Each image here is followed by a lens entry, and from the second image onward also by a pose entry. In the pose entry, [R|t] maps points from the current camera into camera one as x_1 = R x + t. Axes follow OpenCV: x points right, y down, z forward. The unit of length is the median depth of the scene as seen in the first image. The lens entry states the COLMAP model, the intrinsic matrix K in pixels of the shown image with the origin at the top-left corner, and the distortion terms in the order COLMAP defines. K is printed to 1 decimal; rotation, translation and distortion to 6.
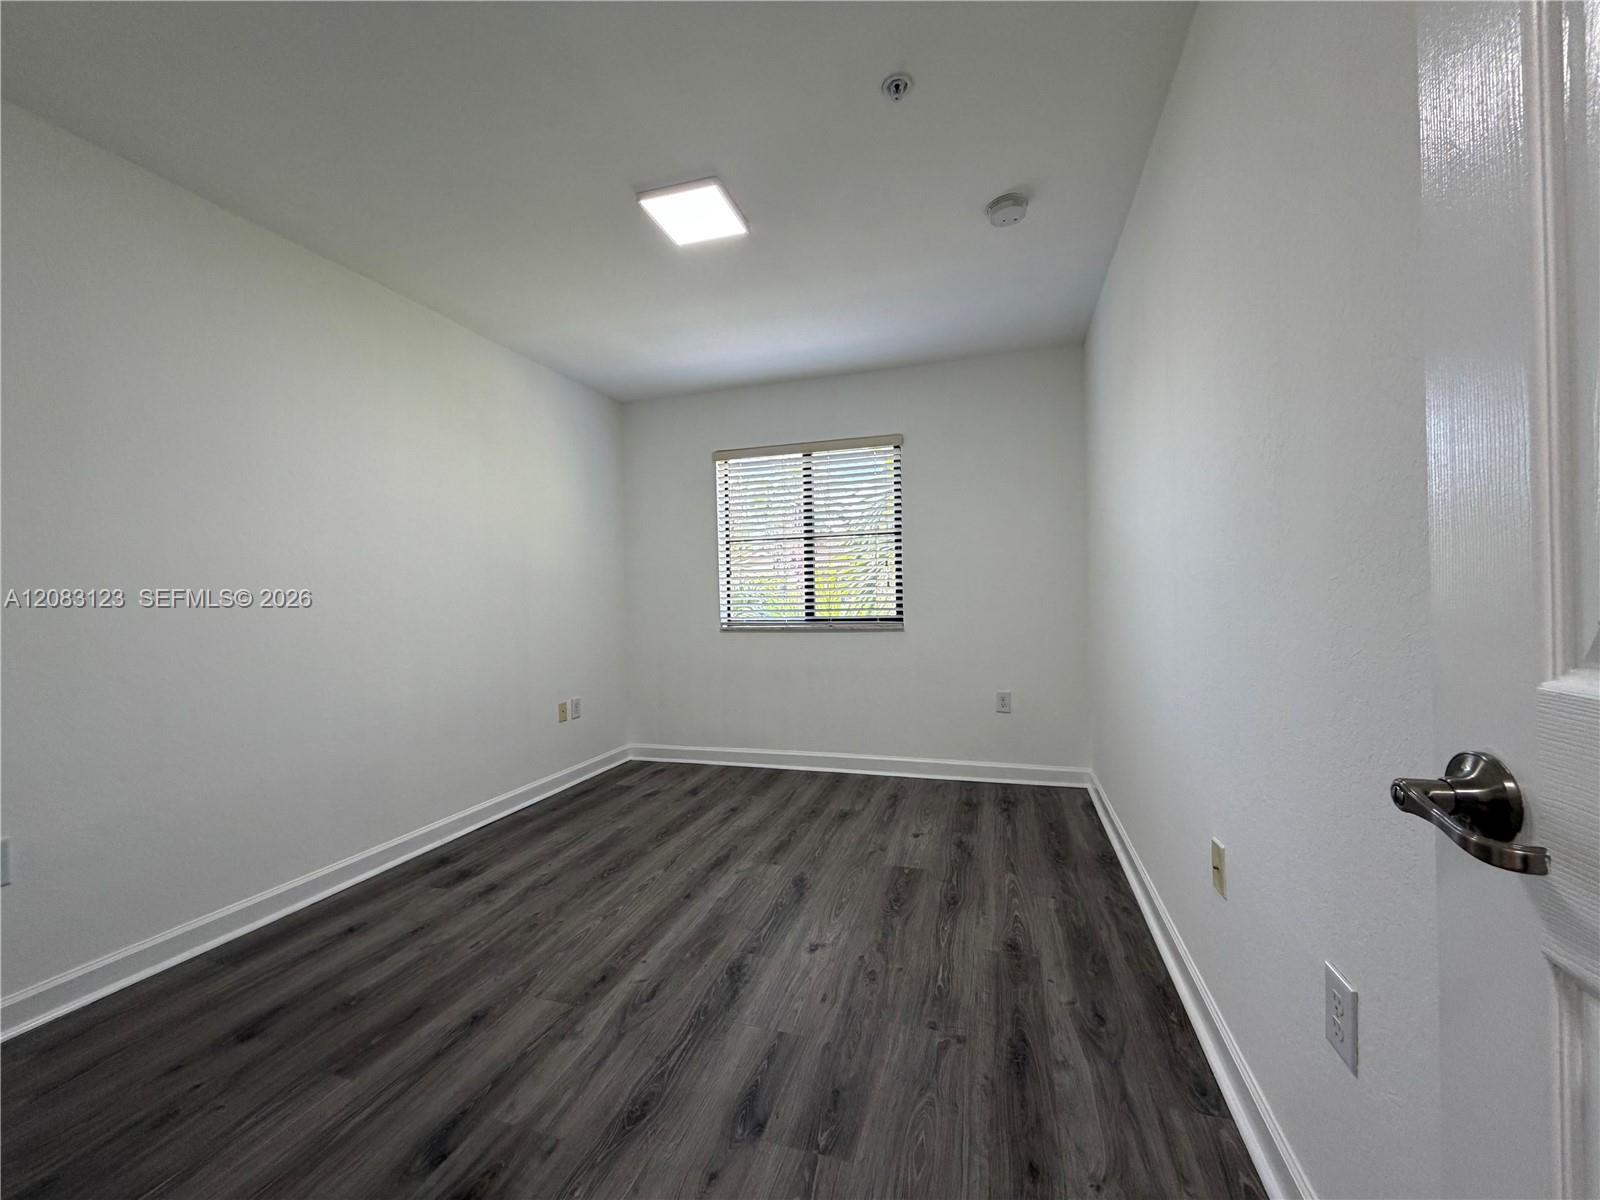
lens RADIAL K [[640.0, 0, 795.3], [0, 640.0, 600.7], [0, 0, 1]] dist [0.001447, -0.000095]
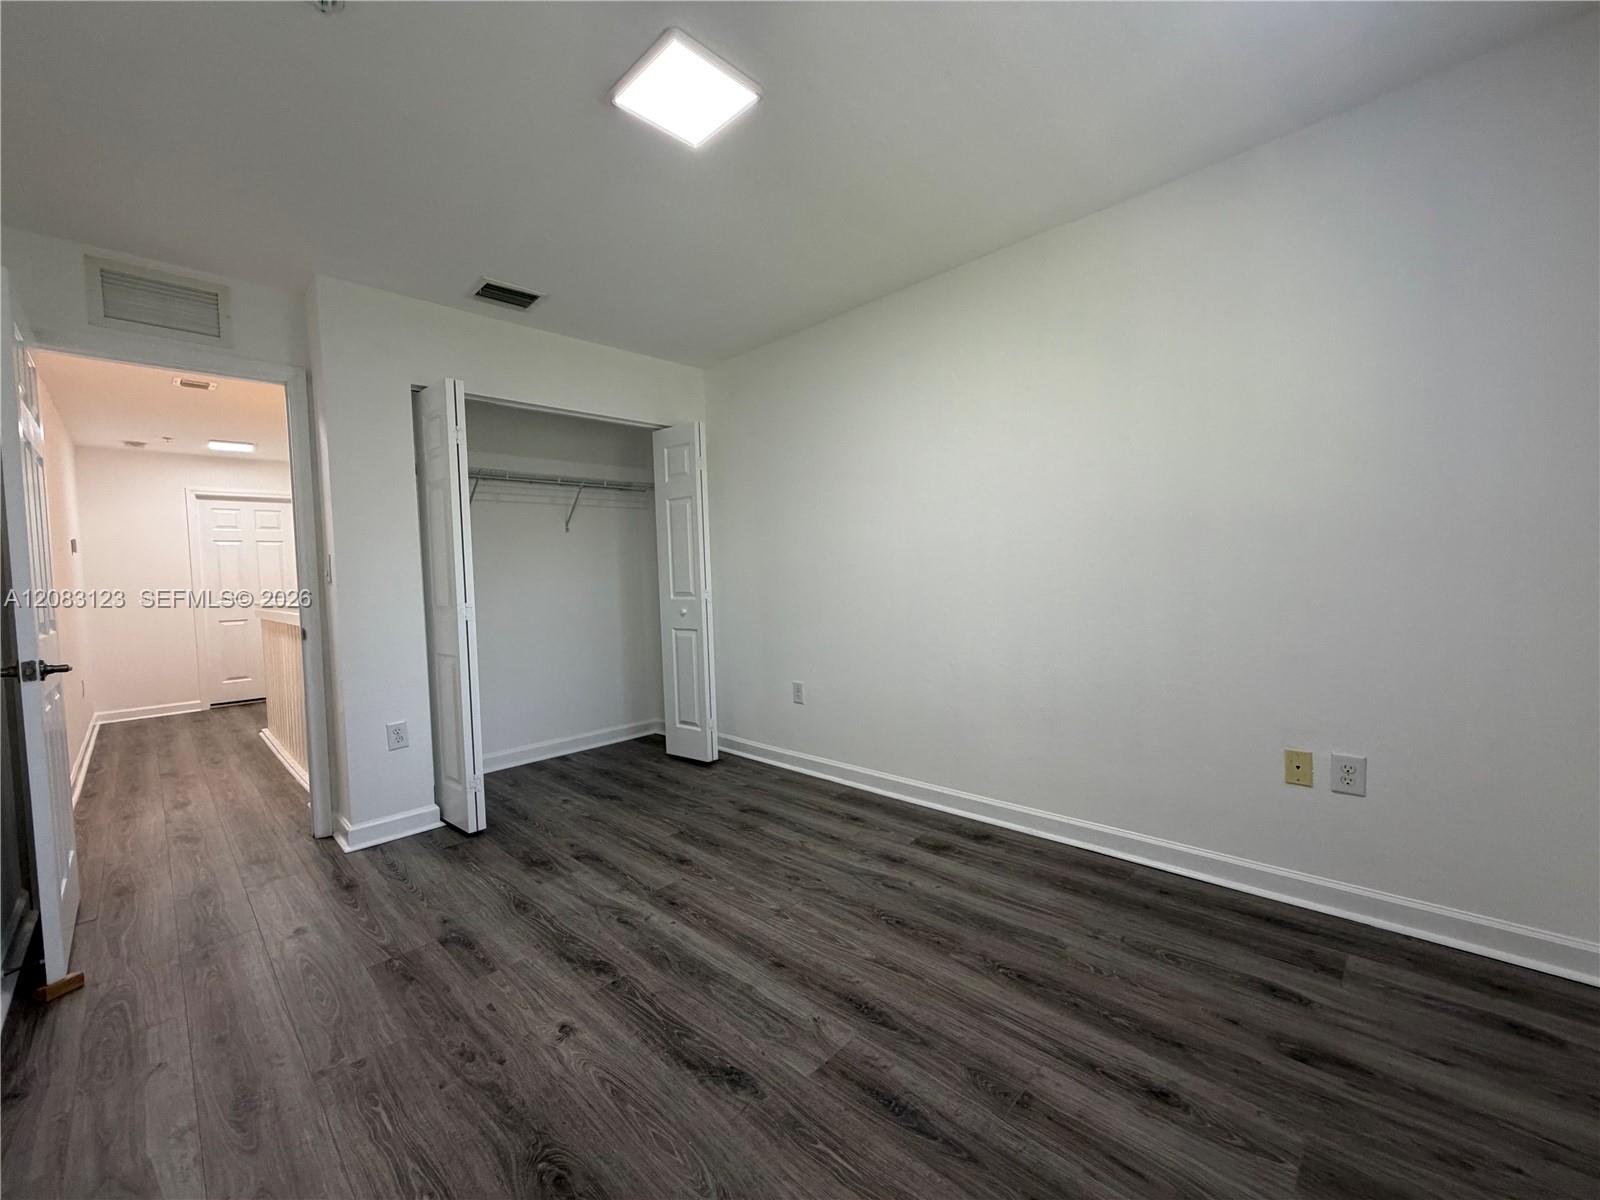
lens RADIAL K [[640.0, 0, 795.3], [0, 640.0, 600.7], [0, 0, 1]] dist [0.001447, -0.000095]
pose [[-0.448297, 0.075114, -0.890723, 0.490459], [0.041548, 0.997137, 0.063176, -0.034199], [0.892918, -0.008686, -0.450135, 1.373844]]
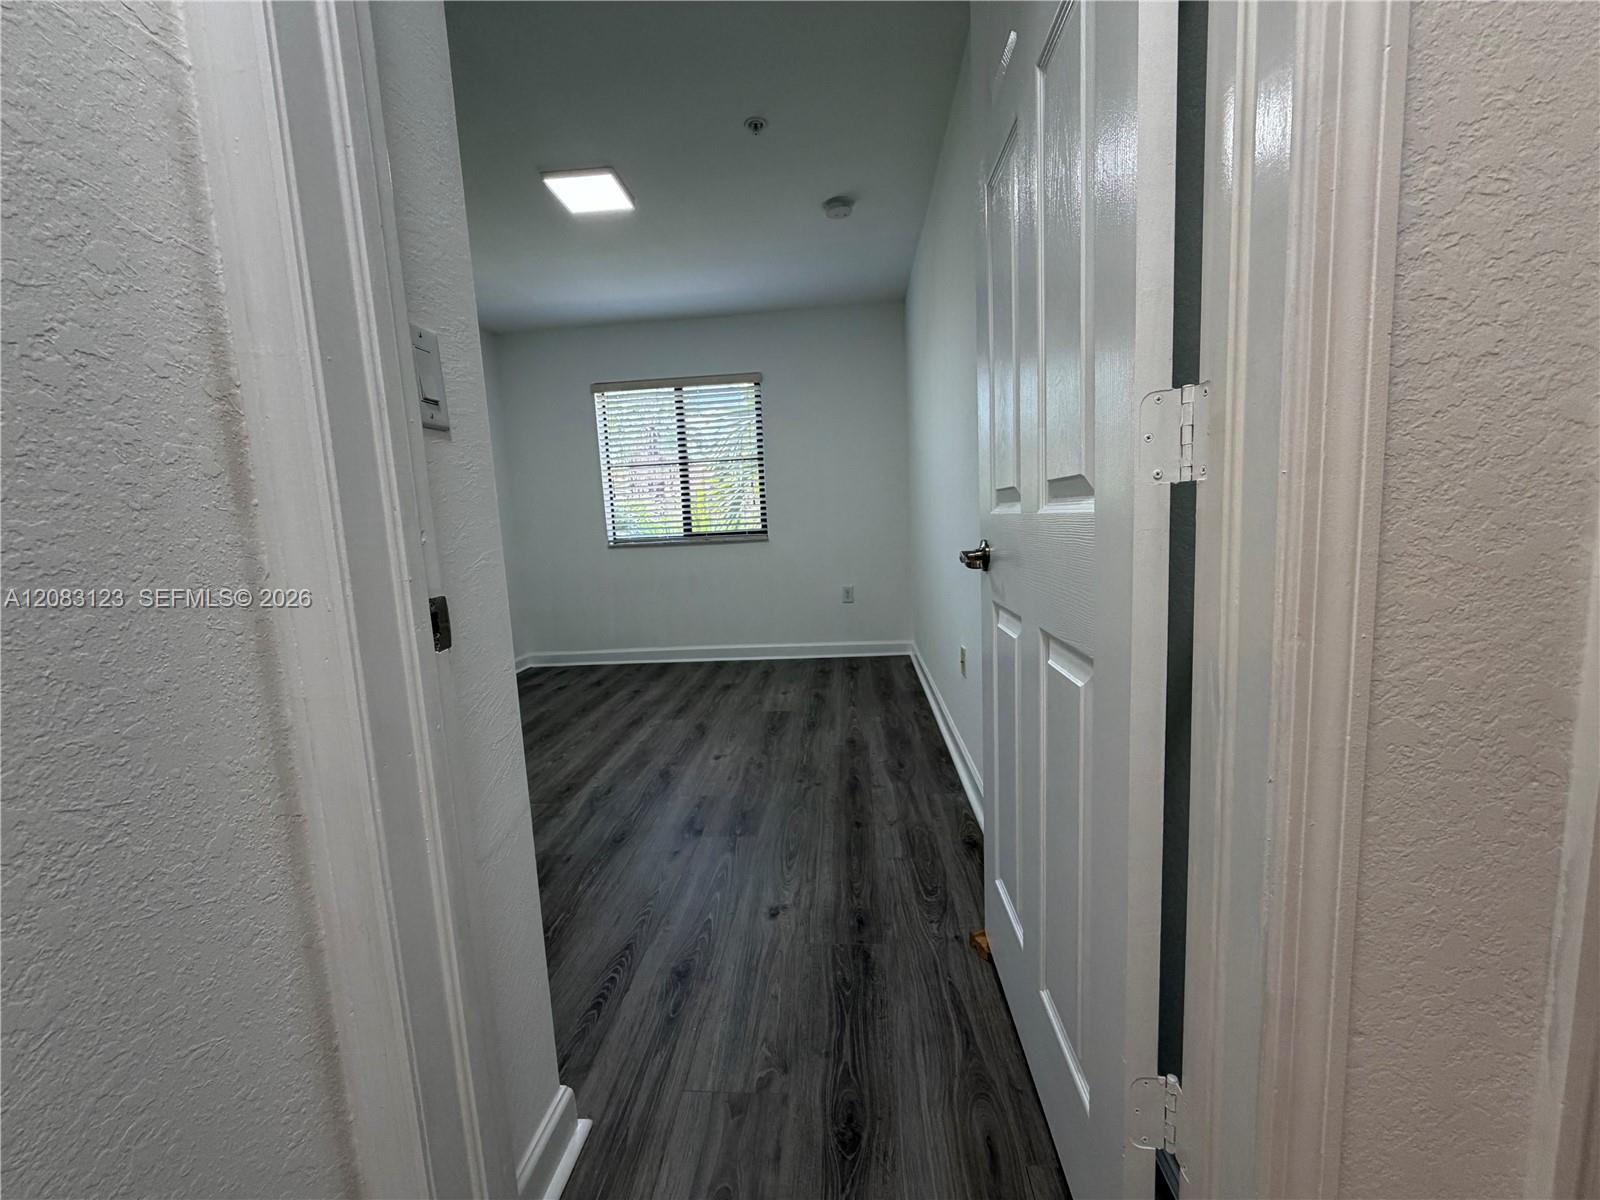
lens RADIAL K [[640.0, 0, 795.3], [0, 640.0, 600.7], [0, 0, 1]] dist [0.001447, -0.000095]
pose [[0.975161, -0.054513, 0.214685, -0.075652], [0.029555, 0.992598, 0.117793, 0.029128], [-0.219517, -0.108522, 0.969554, -0.319215]]
